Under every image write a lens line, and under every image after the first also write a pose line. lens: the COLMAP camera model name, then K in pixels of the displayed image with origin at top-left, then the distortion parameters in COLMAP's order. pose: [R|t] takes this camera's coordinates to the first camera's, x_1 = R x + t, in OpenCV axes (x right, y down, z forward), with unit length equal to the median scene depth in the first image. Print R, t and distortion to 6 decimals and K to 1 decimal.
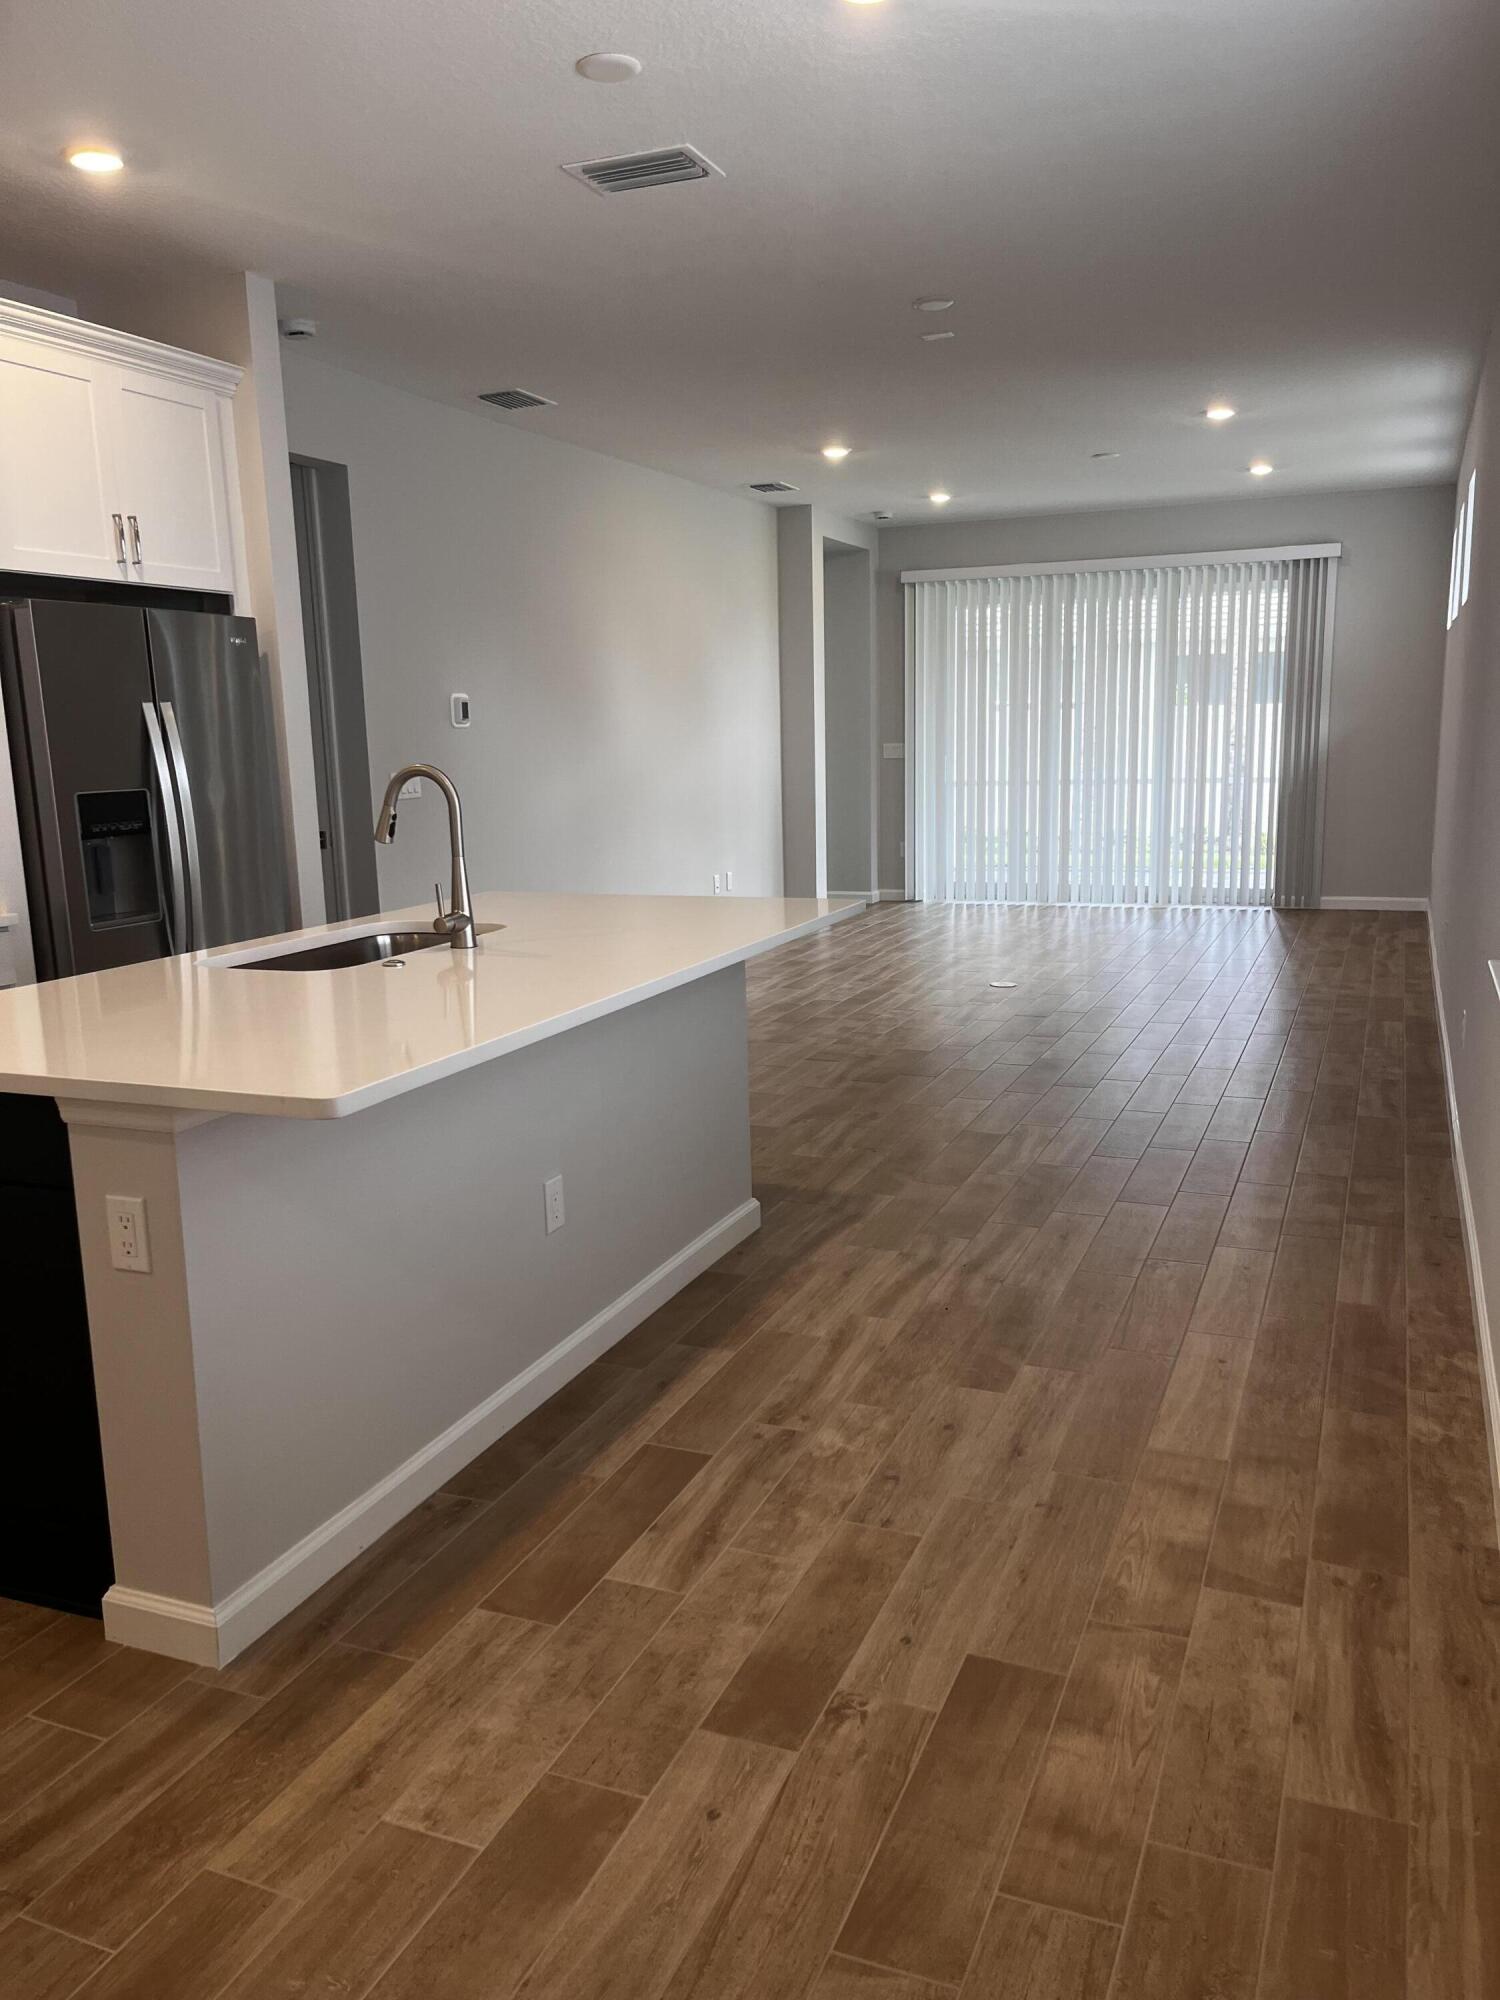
lens RADIAL K [[1521.5, 0, 750.0], [0, 1521.5, 1000.0], [0, 0, 1]] dist [0.104986, -0.118522]
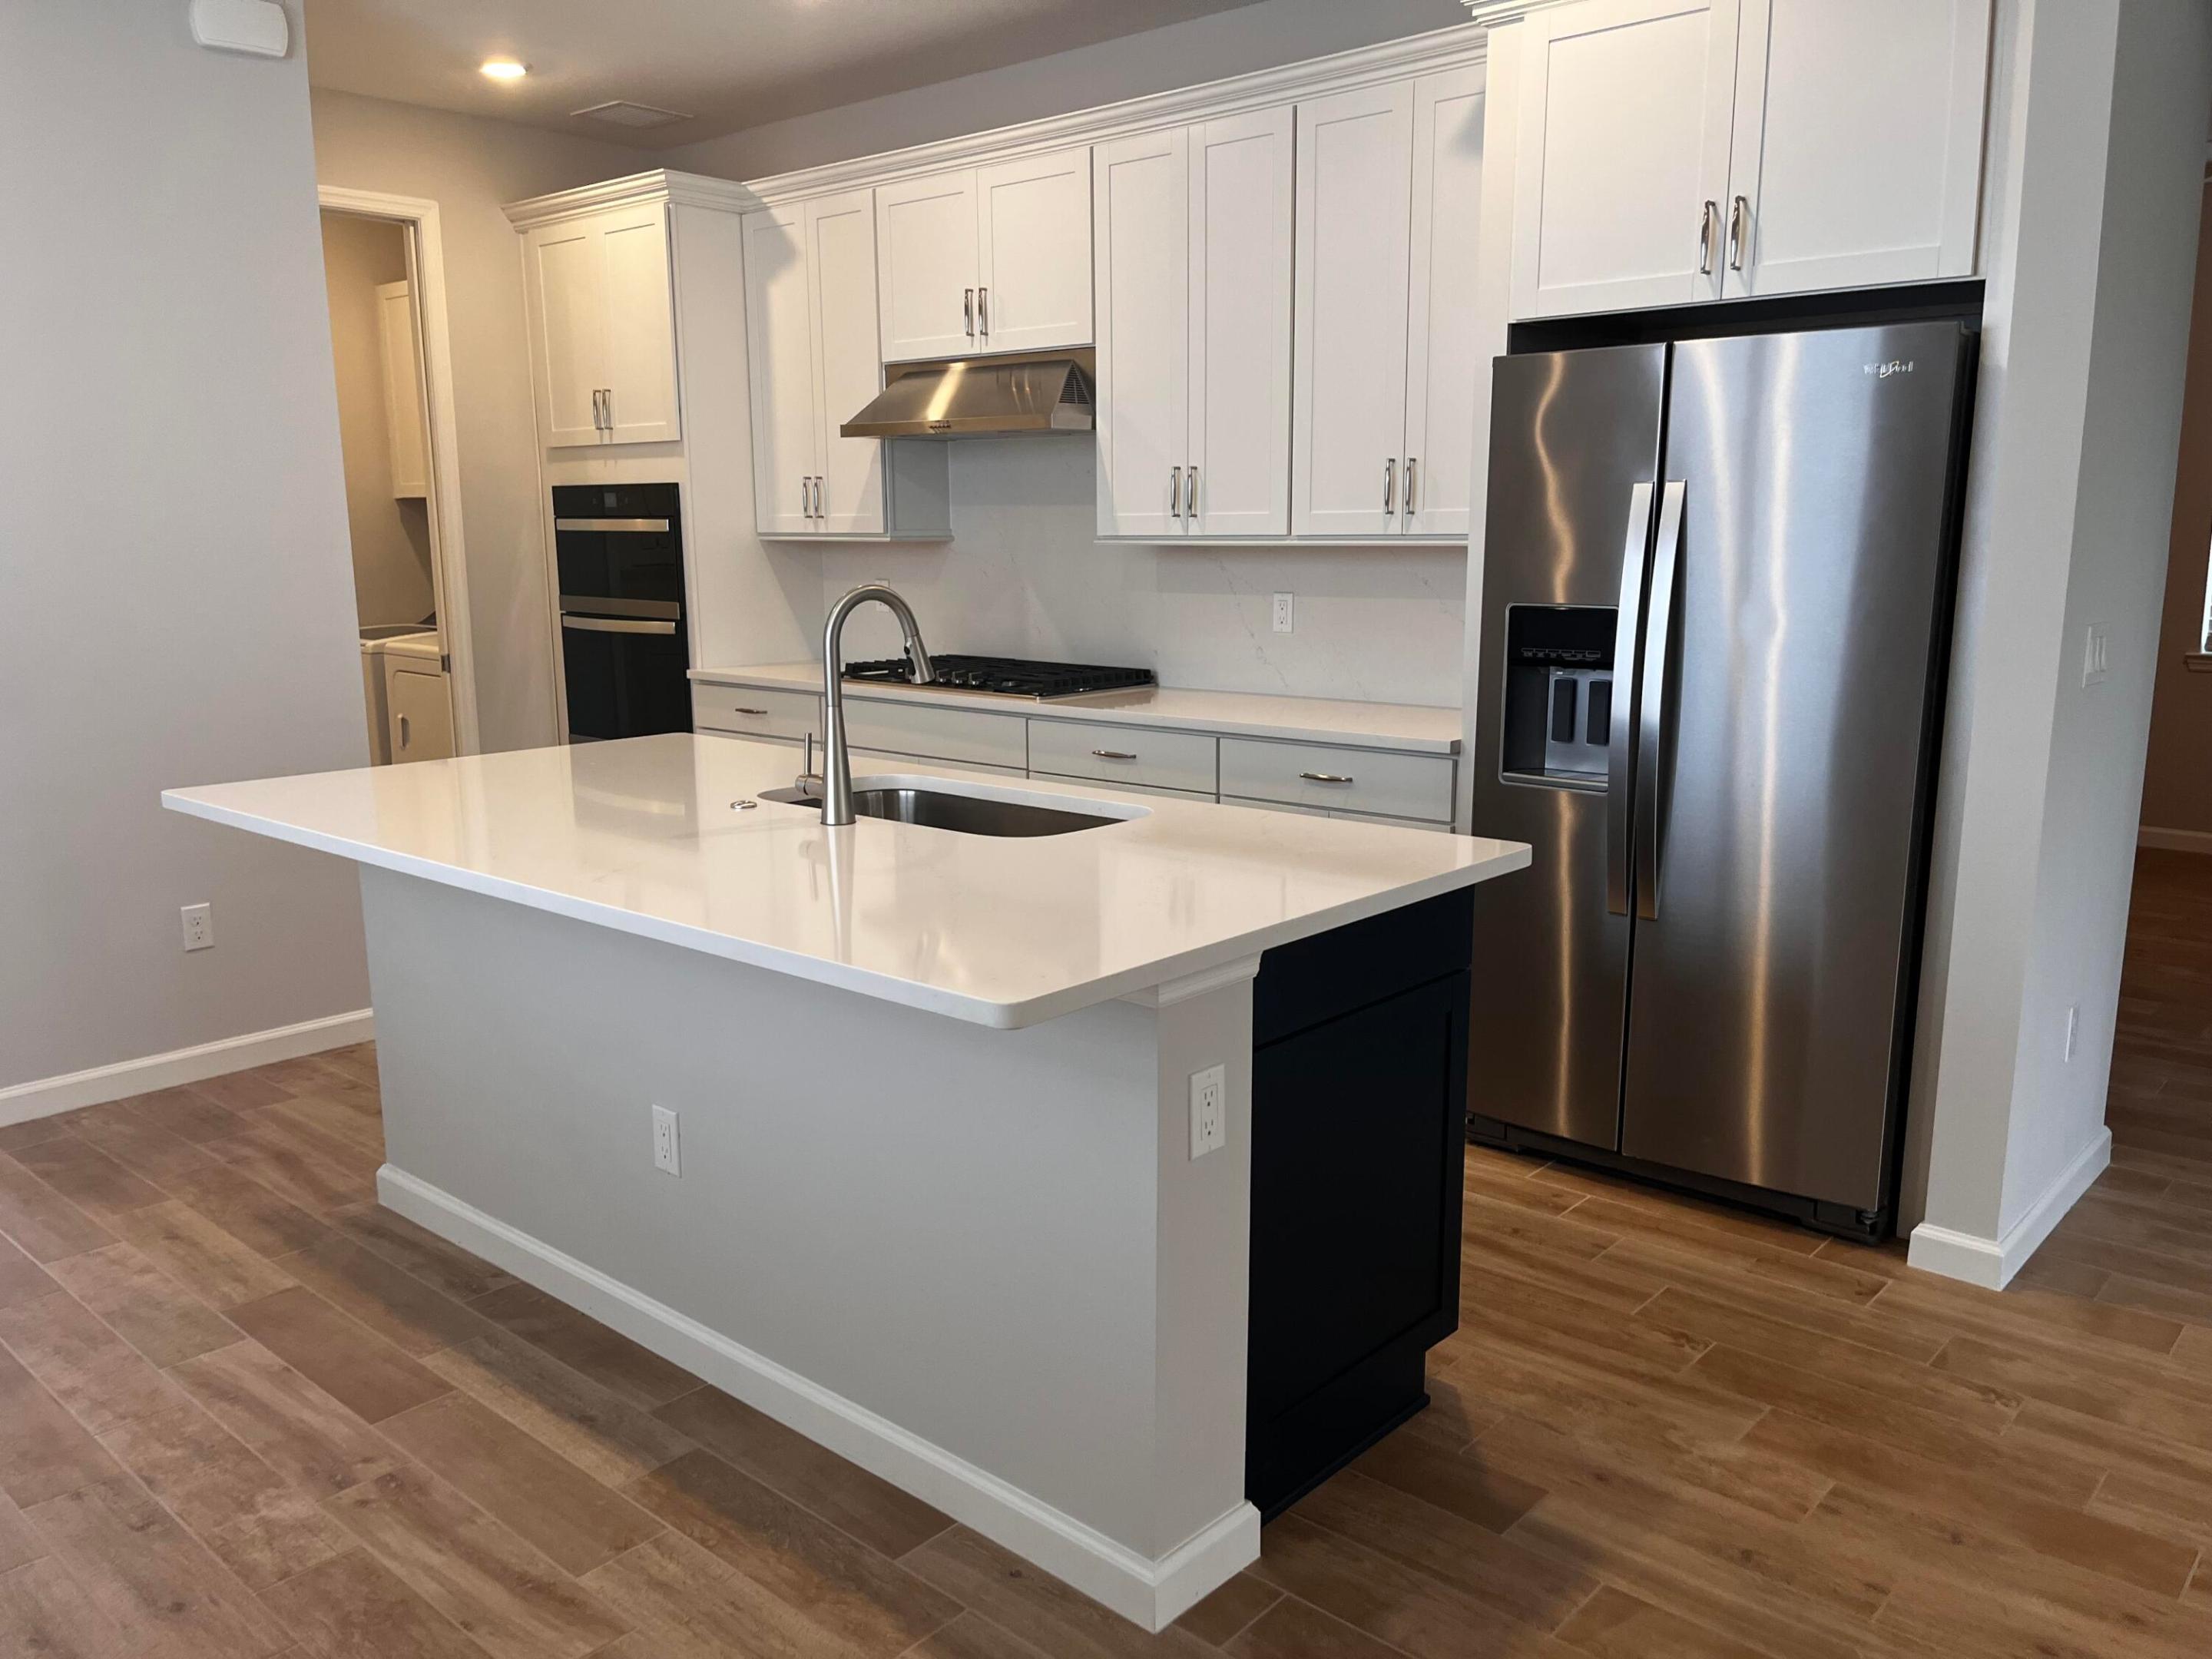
lens RADIAL K [[1682.7, 0, 1106.0], [0, 1682.7, 829.5], [0, 0, 1]] dist [0.104986, -0.118522]
pose [[-0.331447, 0.200425, -0.921940, 0.680974], [-0.146928, 0.954289, 0.260279, -0.335981], [0.931963, 0.221727, -0.286848, 1.661563]]
